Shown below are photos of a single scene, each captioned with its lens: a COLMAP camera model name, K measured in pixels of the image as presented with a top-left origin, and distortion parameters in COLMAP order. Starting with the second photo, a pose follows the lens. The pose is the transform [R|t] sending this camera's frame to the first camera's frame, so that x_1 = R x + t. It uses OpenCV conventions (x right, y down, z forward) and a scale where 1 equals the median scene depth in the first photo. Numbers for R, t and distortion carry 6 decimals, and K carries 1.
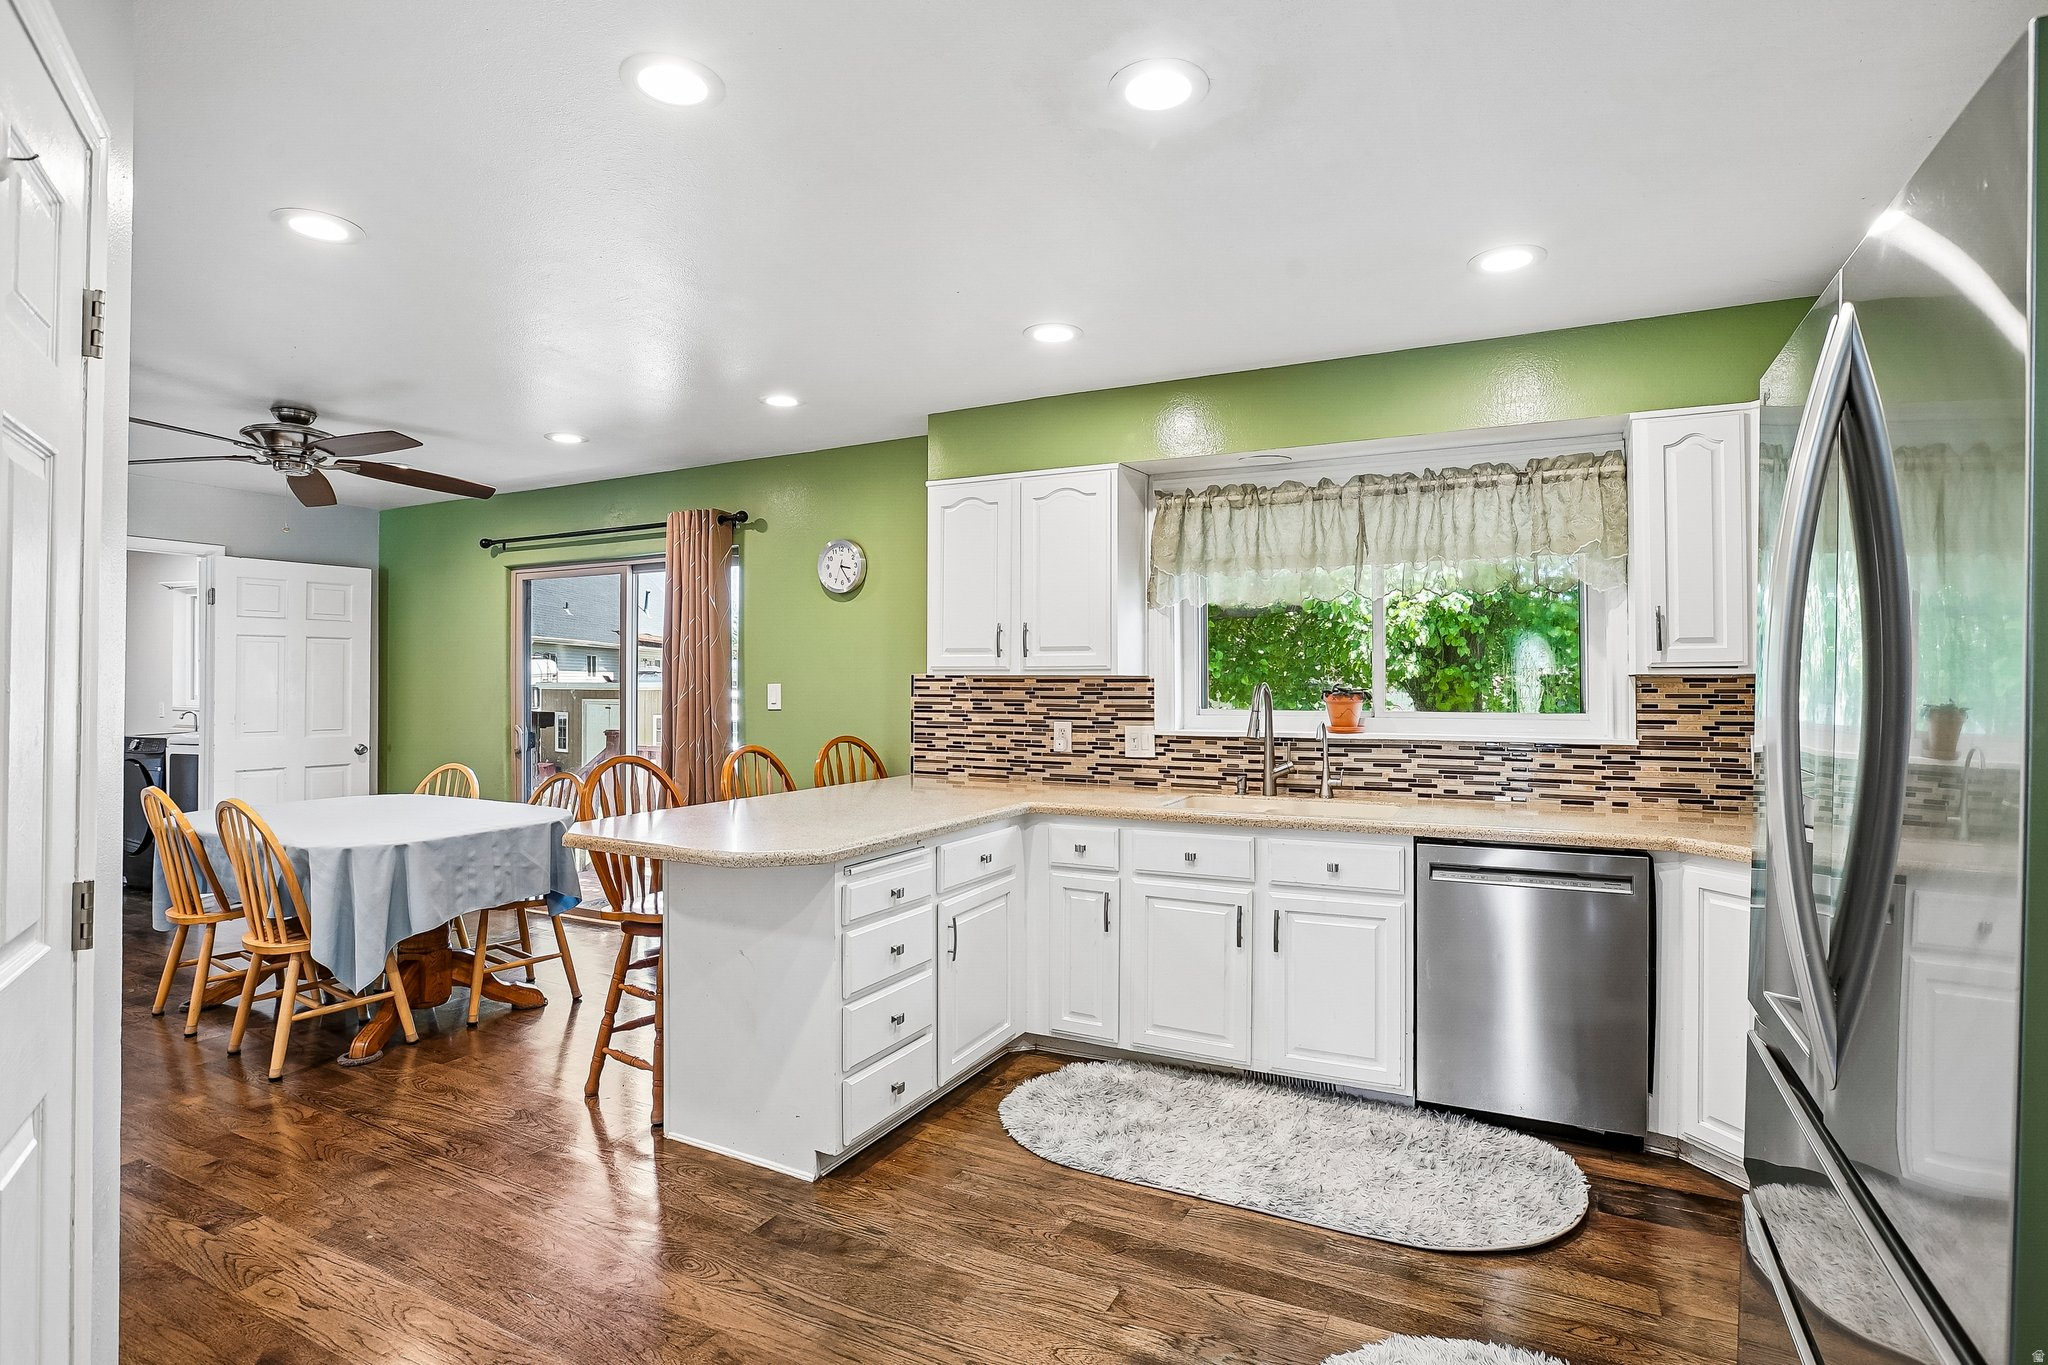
lens RADIAL K [[1022.8, 0, 1009.7], [0, 1022.8, 663.8], [0, 0, 1]] dist [0.000548, 0.001350]
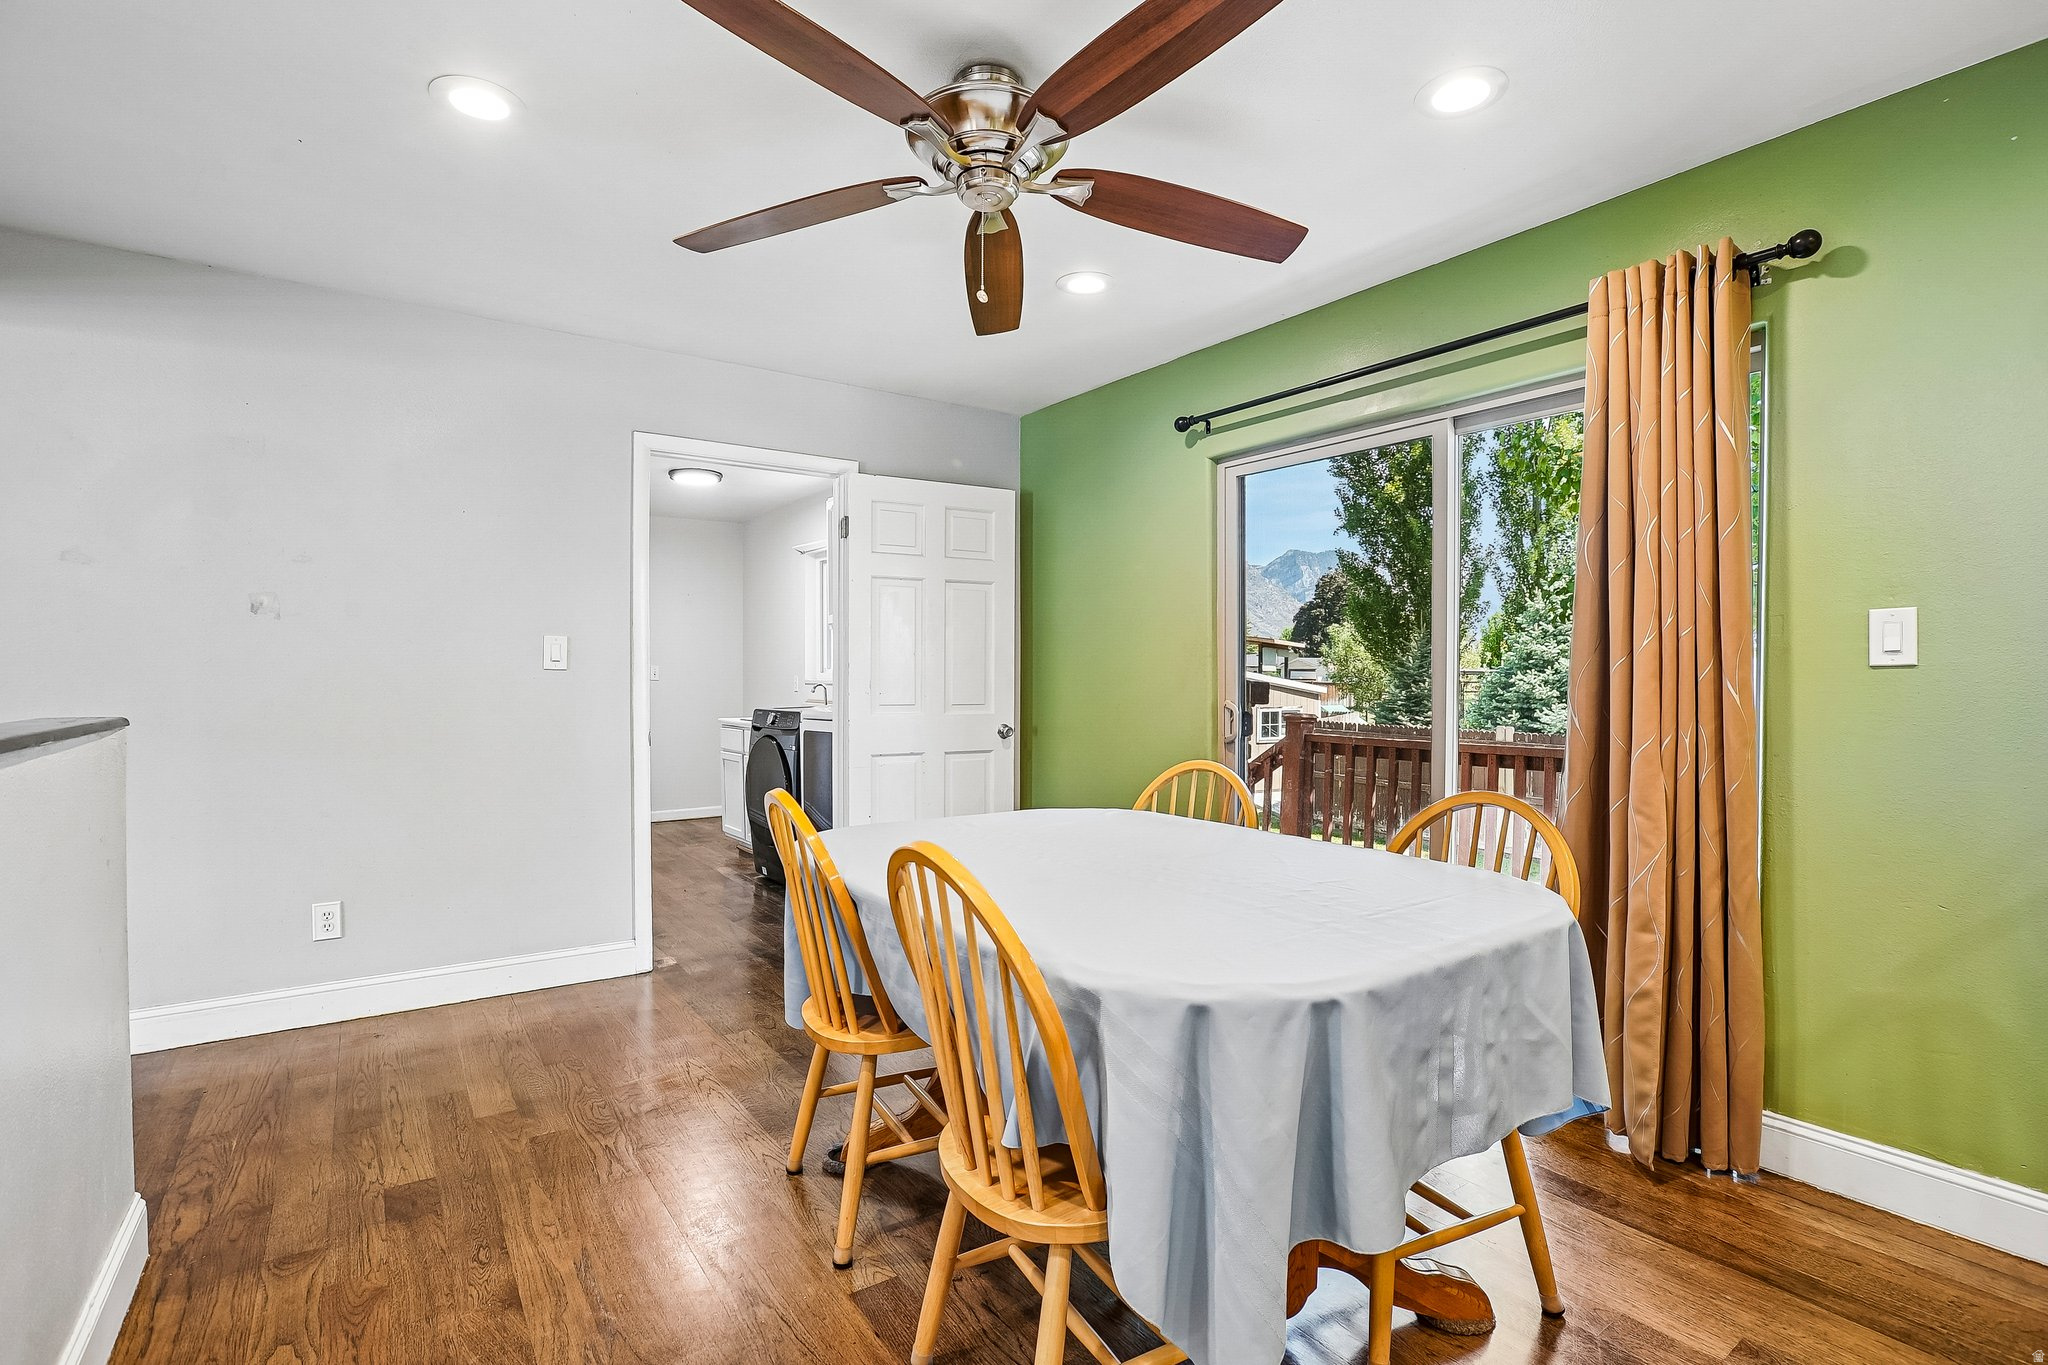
lens RADIAL K [[973.2, 0, 1031.9], [0, 973.2, 684.7], [0, 0, 1]] dist [-0.033414, 0.003251]
pose [[0.898271, 0.007577, -0.439376, -0.389082], [0.002460, 0.999749, 0.022269, 0.042904], [0.439434, -0.021084, 0.898027, 0.473124]]
